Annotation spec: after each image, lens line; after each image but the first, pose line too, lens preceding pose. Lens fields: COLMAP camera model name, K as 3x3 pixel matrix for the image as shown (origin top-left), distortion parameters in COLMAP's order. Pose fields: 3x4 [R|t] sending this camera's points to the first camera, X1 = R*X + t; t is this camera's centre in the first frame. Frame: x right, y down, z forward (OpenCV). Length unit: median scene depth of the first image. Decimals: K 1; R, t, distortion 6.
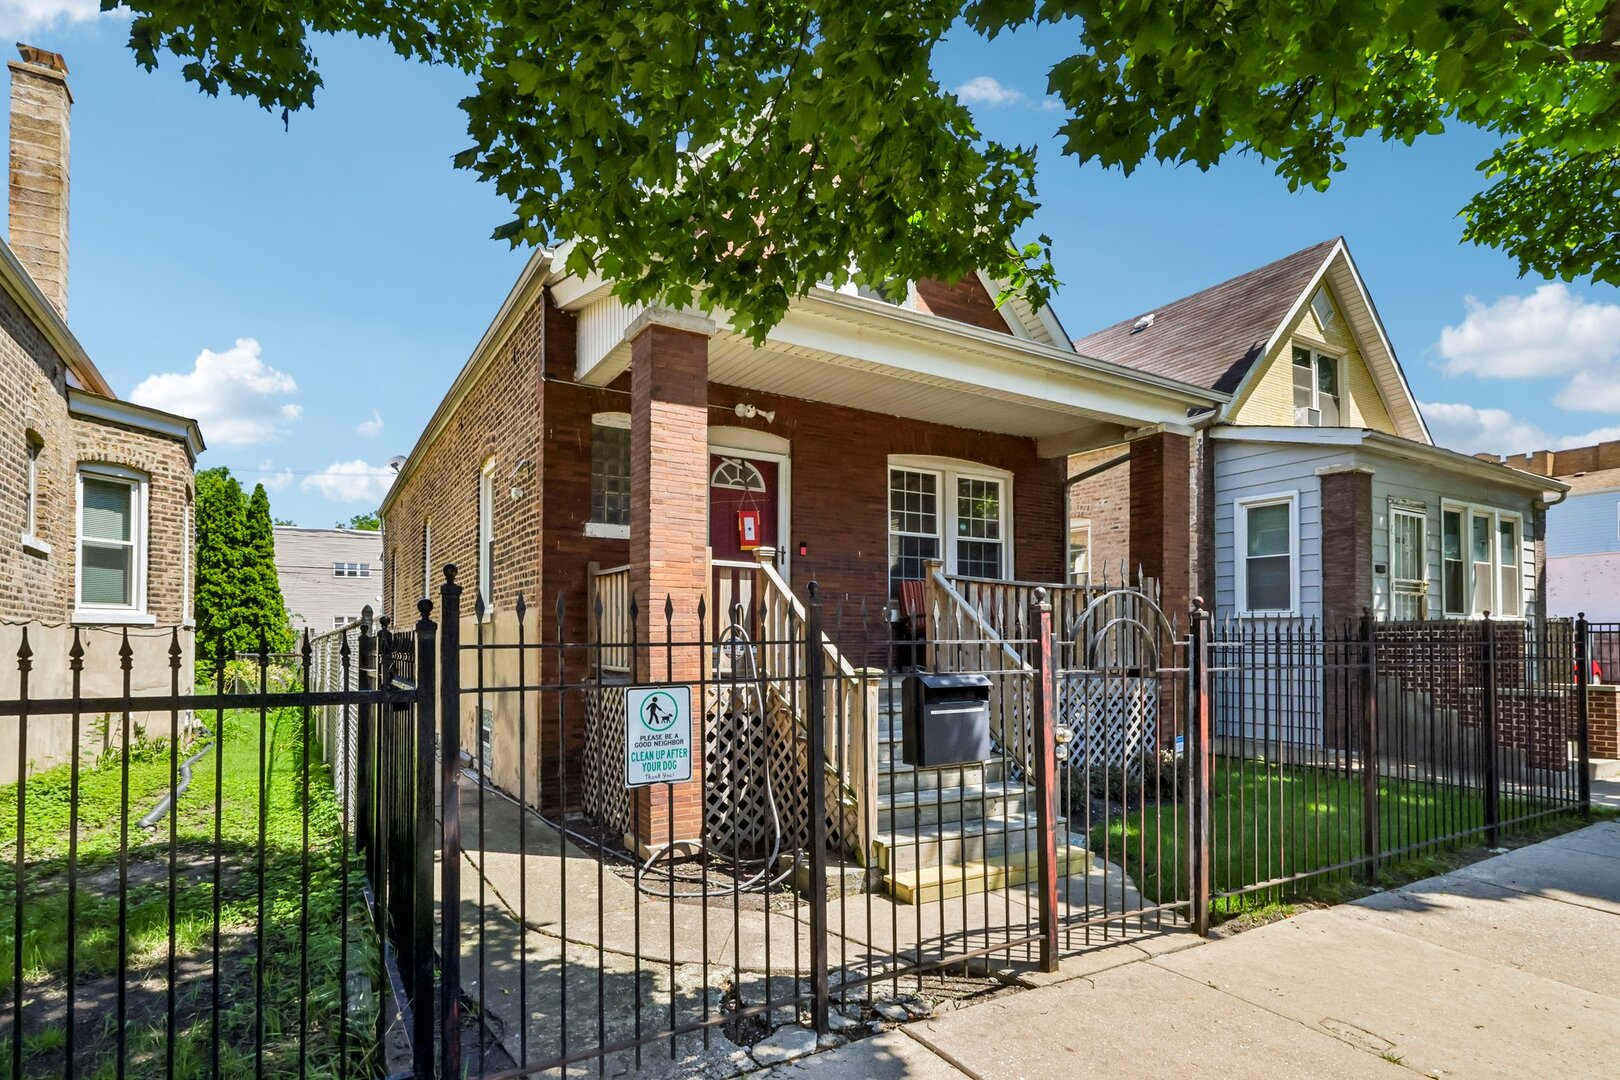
lens RADIAL K [[835.9, 0, 808.8], [0, 835.9, 504.5], [0, 0, 1]] dist [-0.002345, -0.000508]
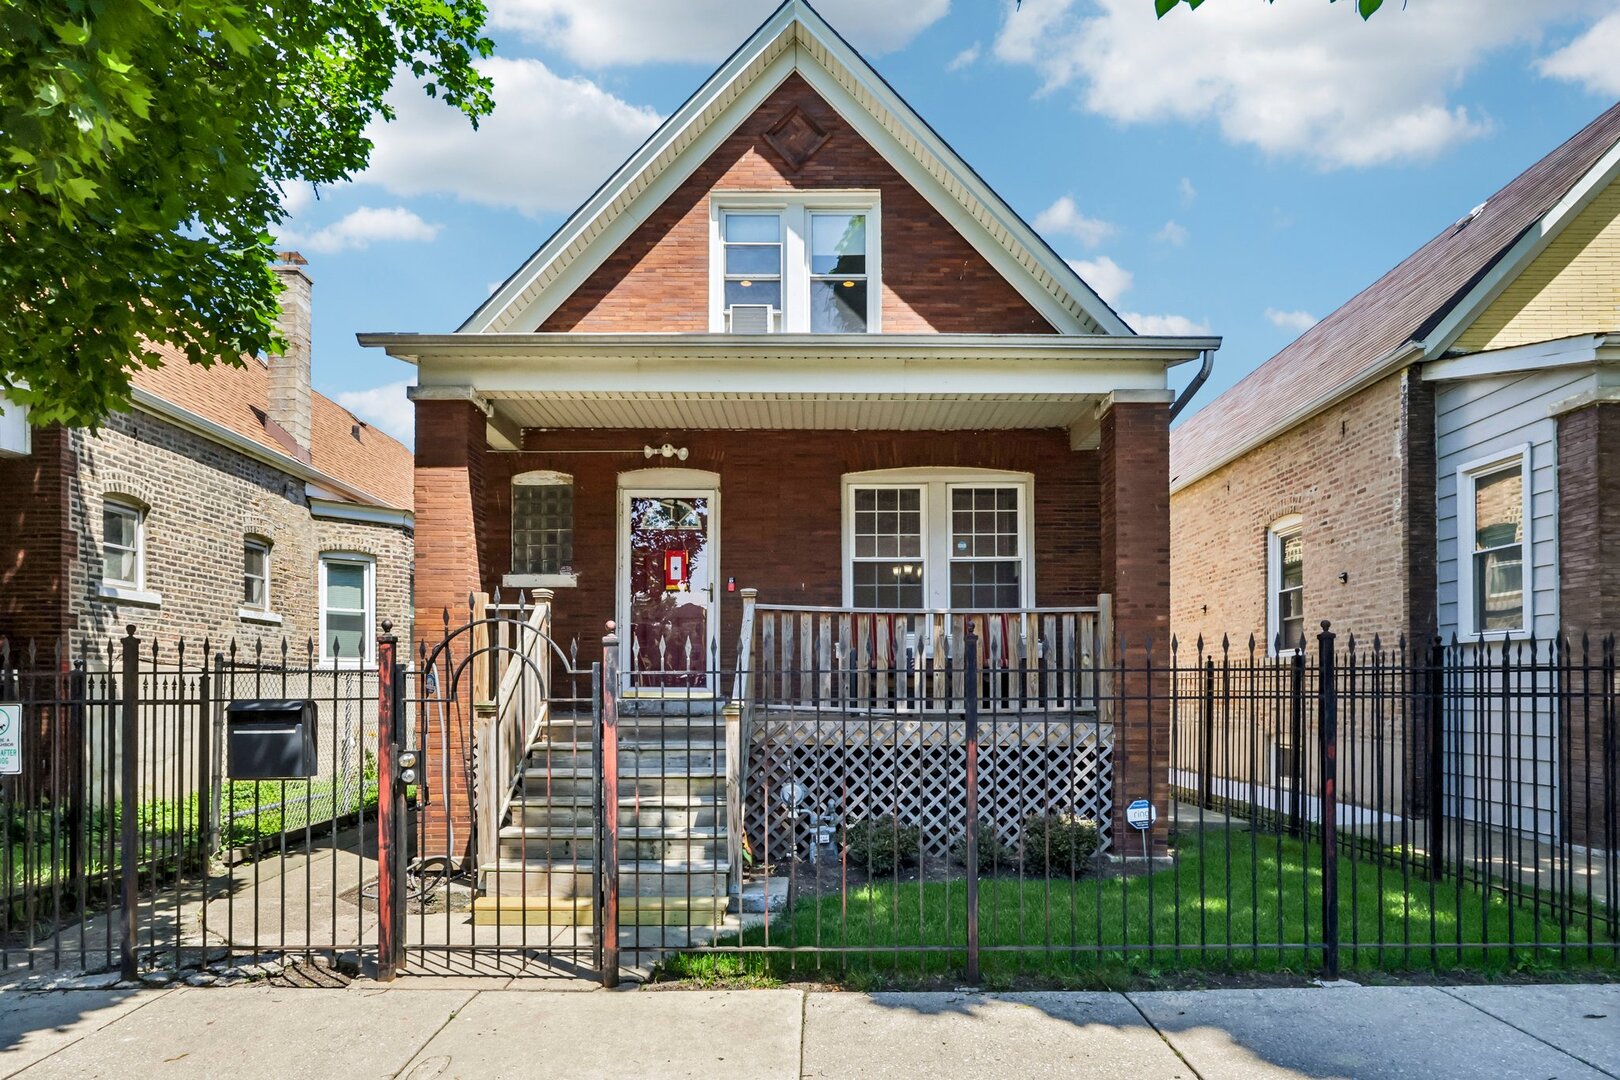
lens RADIAL K [[937.5, 0, 810.0], [0, 937.5, 540.0], [0, 0, 1]] dist [0.005456, 0.001525]
pose [[0.856659, -0.085342, -0.508776, 0.545317], [0.086983, 0.995997, -0.020609, 0.028037], [0.508498, -0.026600, 0.860652, 0.101057]]
